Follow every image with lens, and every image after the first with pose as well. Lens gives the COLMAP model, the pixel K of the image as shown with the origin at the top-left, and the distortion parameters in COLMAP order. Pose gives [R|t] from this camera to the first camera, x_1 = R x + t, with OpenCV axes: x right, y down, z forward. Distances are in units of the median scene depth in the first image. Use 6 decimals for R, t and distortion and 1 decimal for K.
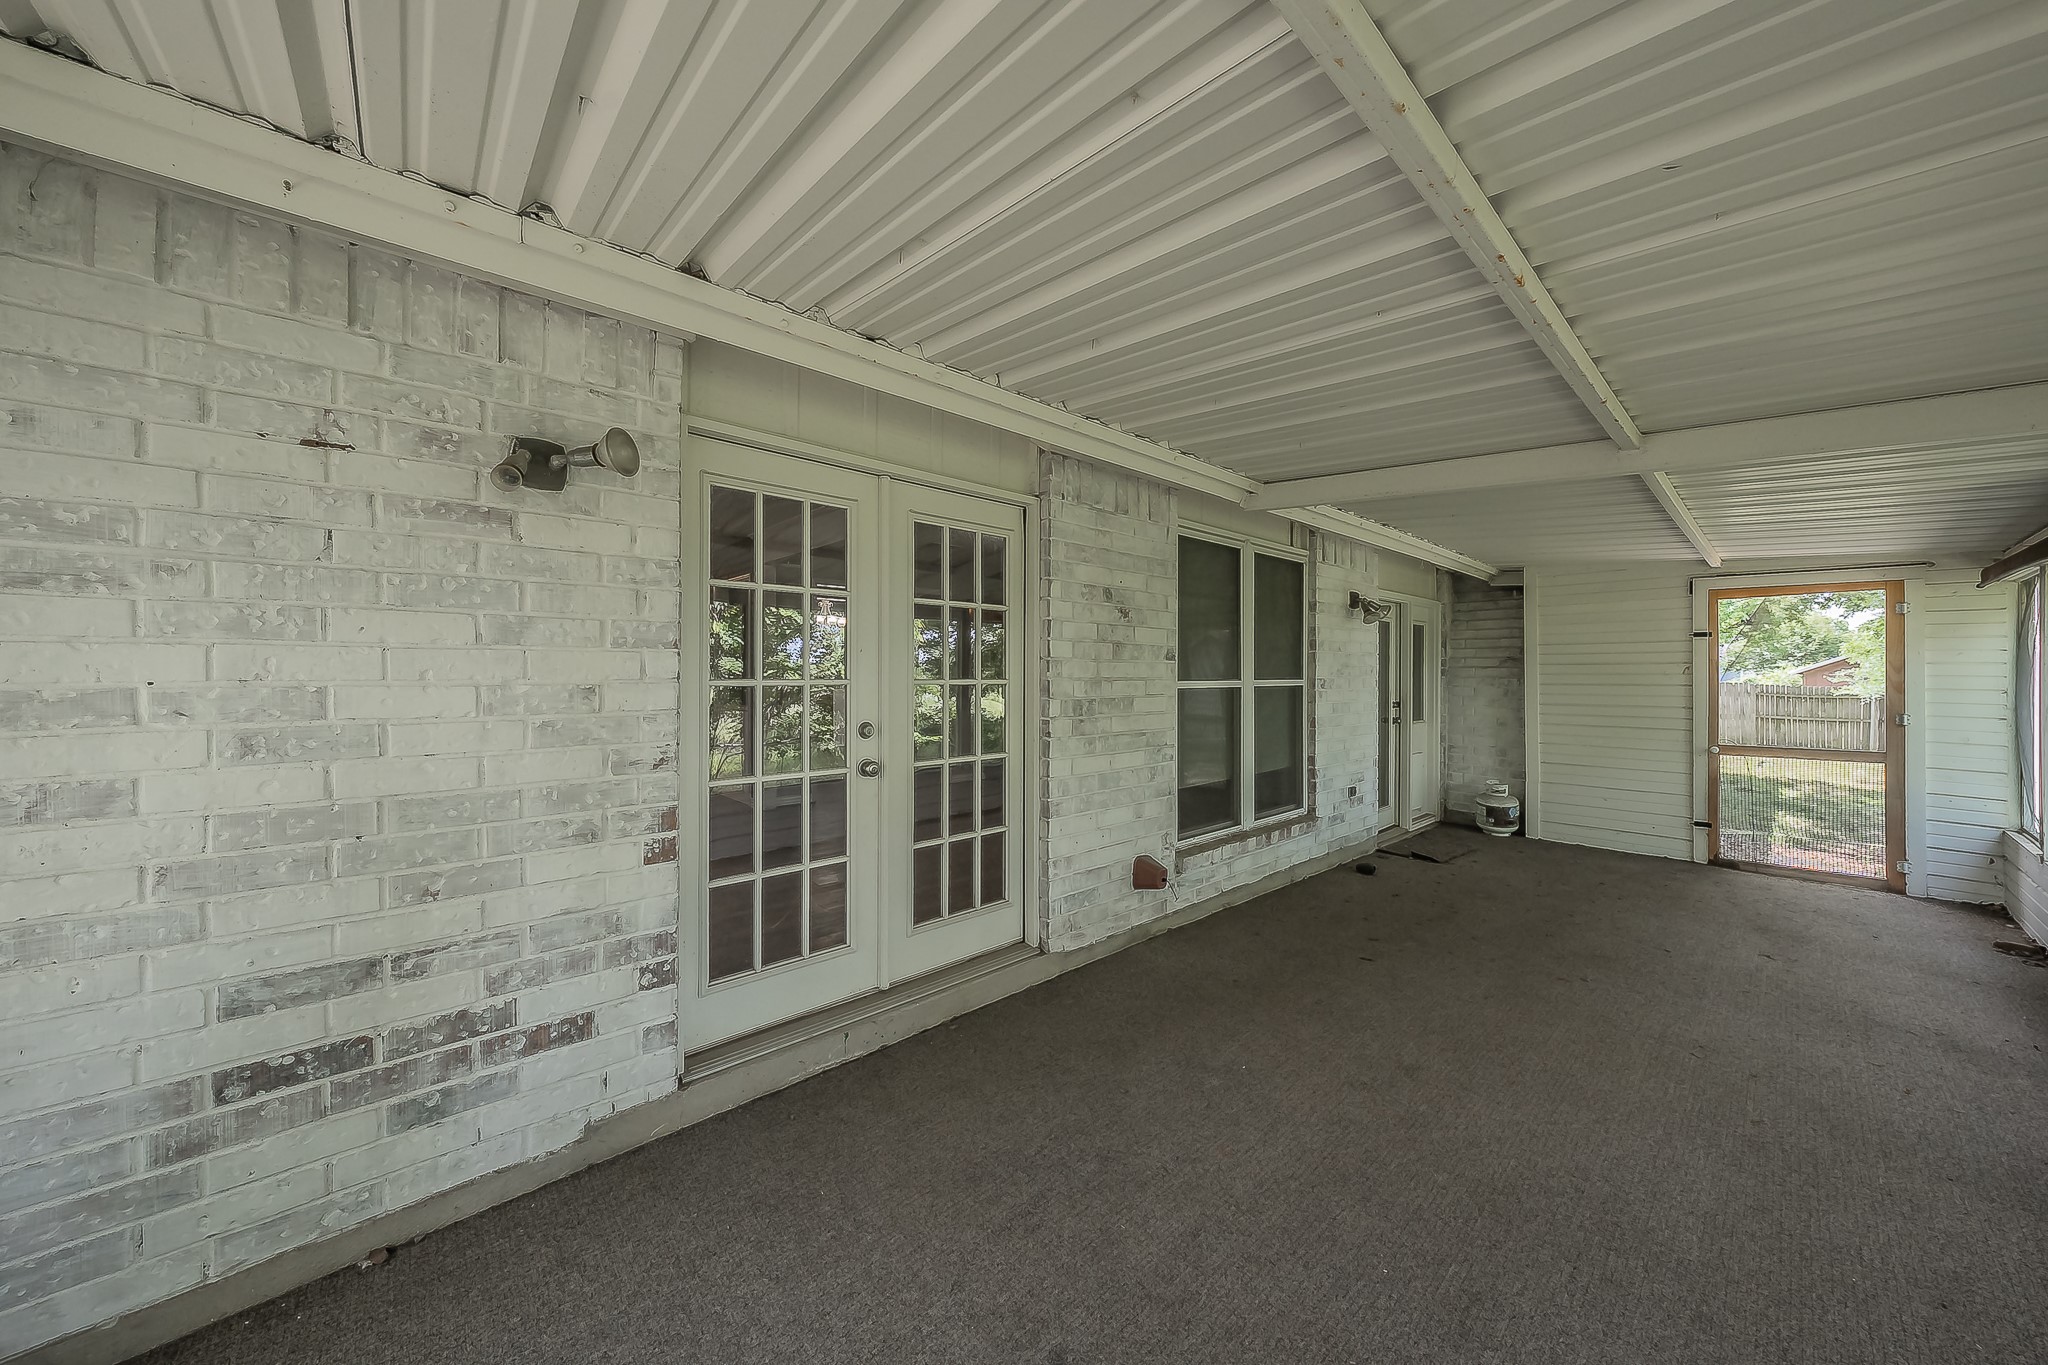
lens RADIAL K [[690.3, 0, 1018.3], [0, 690.3, 679.5], [0, 0, 1]] dist [-0.000554, -0.000076]
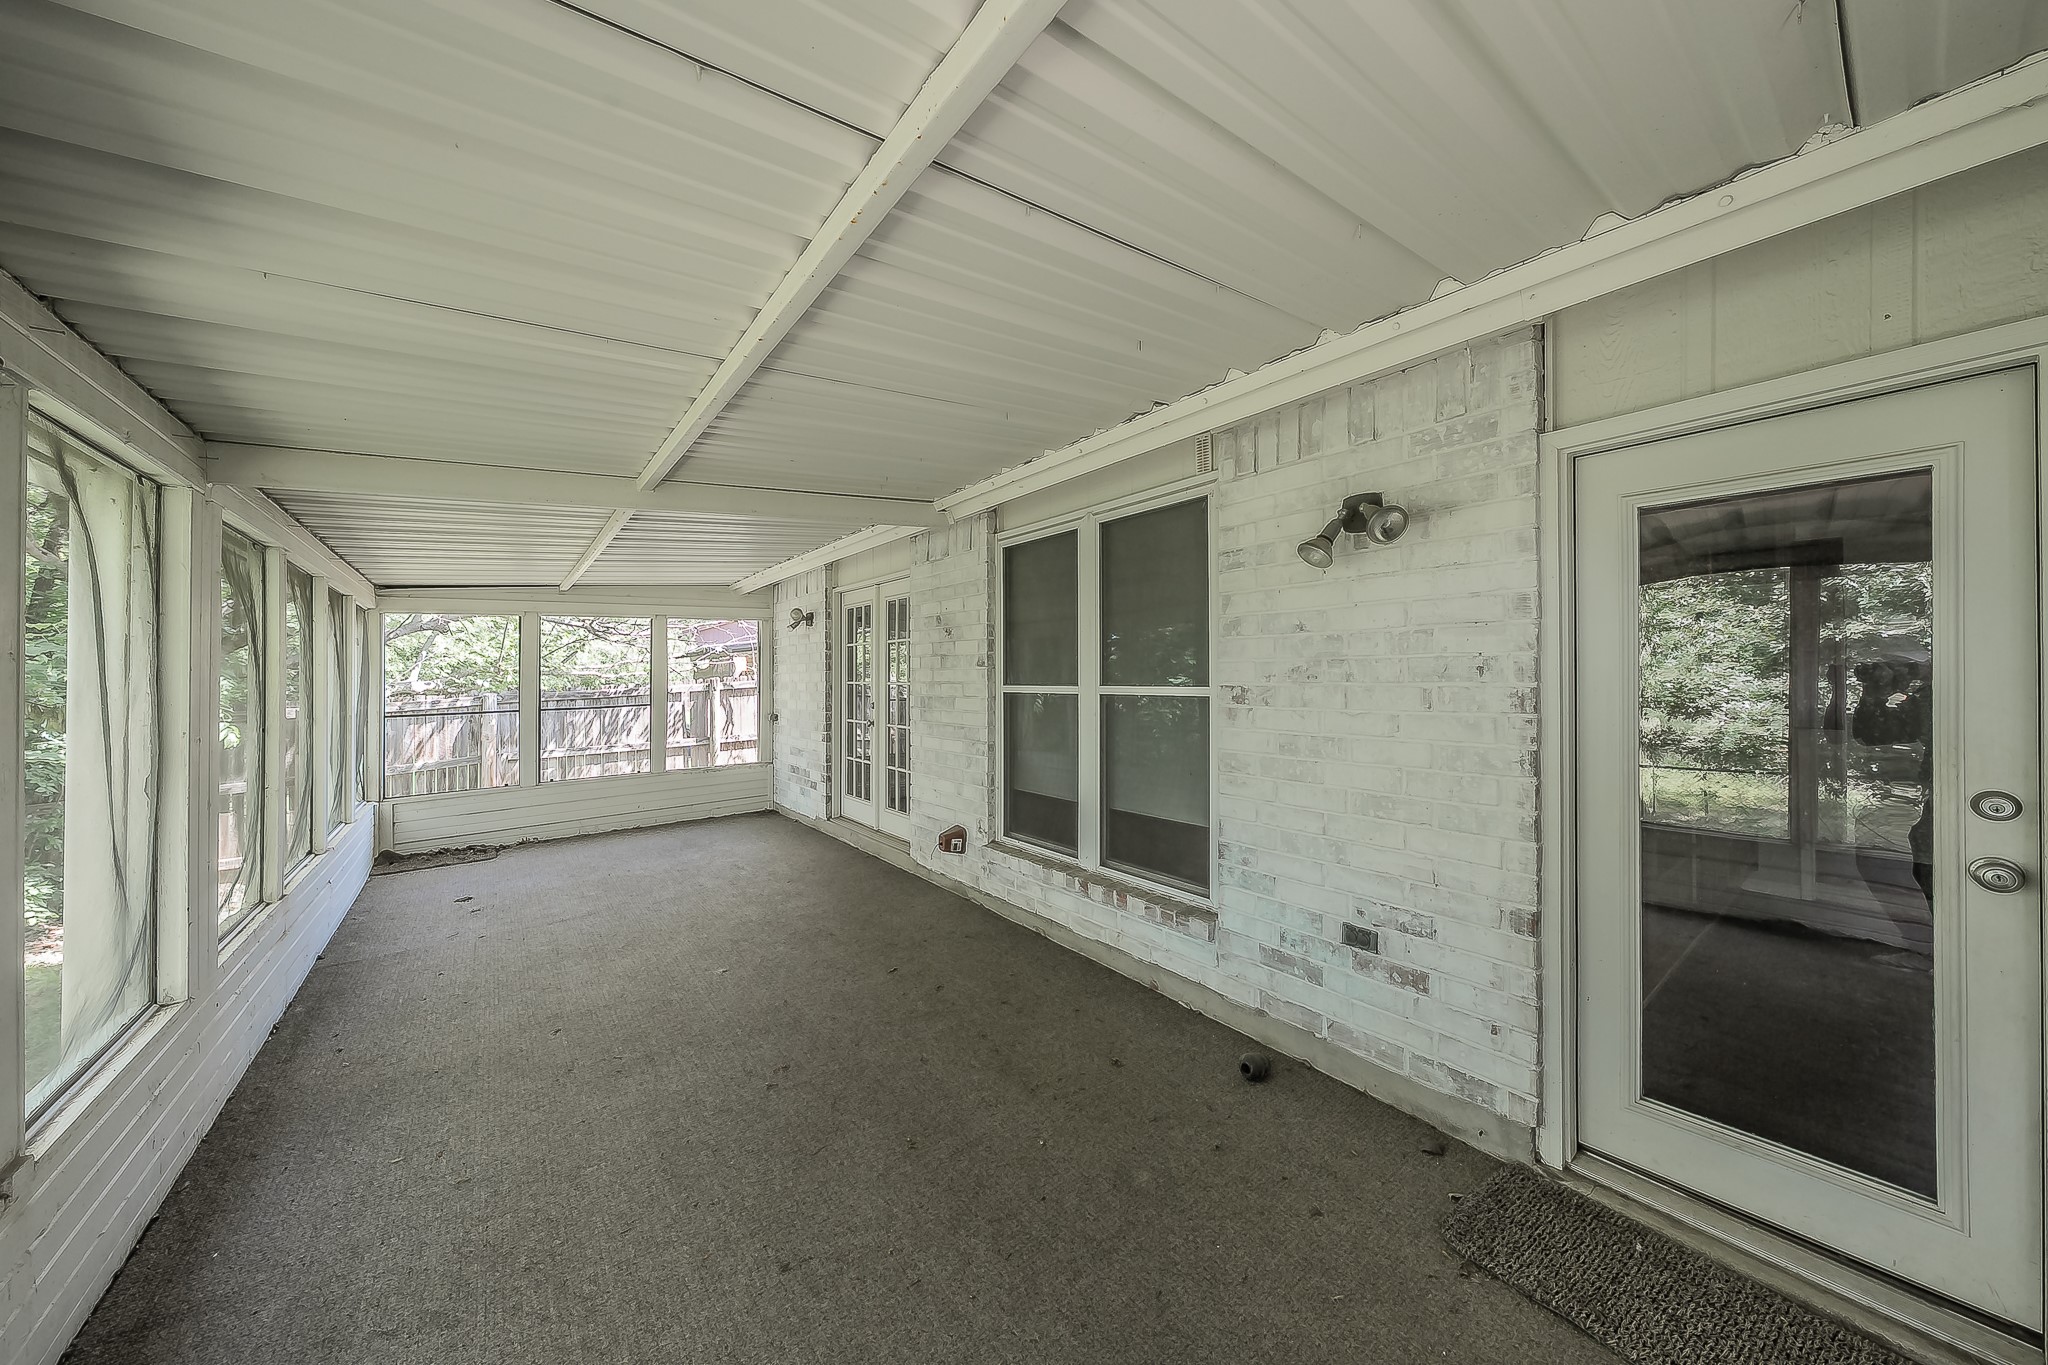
lens RADIAL K [[690.3, 0, 1018.3], [0, 690.3, 679.5], [0, 0, 1]] dist [-0.000554, -0.000076]
pose [[-0.075569, 0.004463, -0.997131, 1.259424], [-0.001586, 0.999988, 0.004596, -0.011226], [0.997139, 0.001929, -0.075561, 1.075844]]
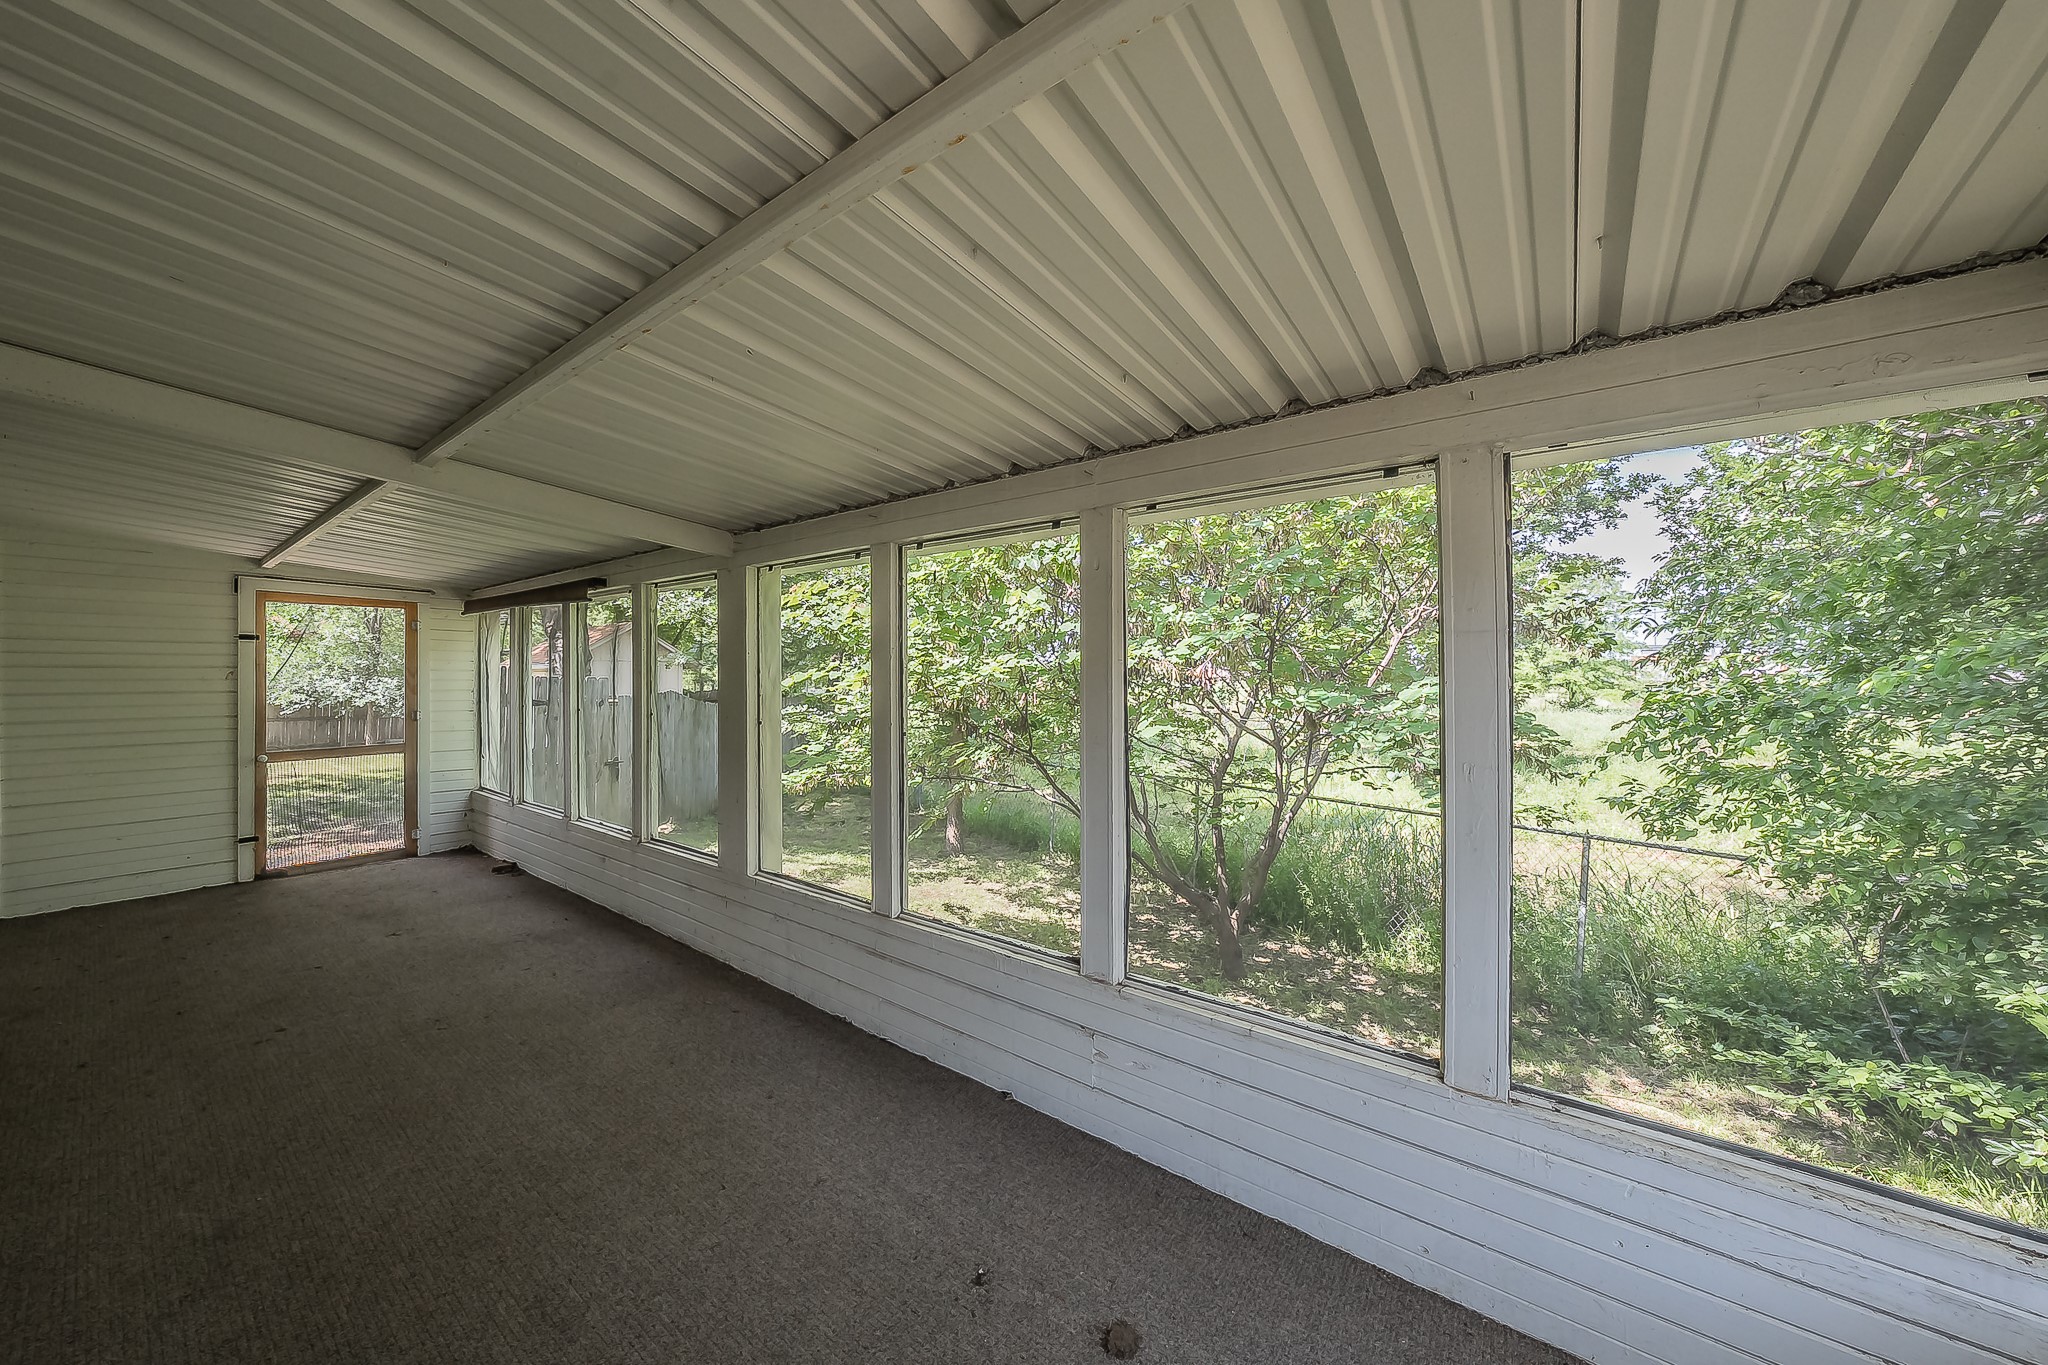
lens RADIAL K [[703.1, 0, 1026.2], [0, 703.1, 671.9], [0, 0, 1]] dist [-0.000682, 0.000118]
pose [[-0.198214, 0.004290, 0.980149, -0.204576], [0.008434, 0.999961, -0.002671, -0.008549], [-0.980123, 0.007737, -0.198242, 0.203809]]
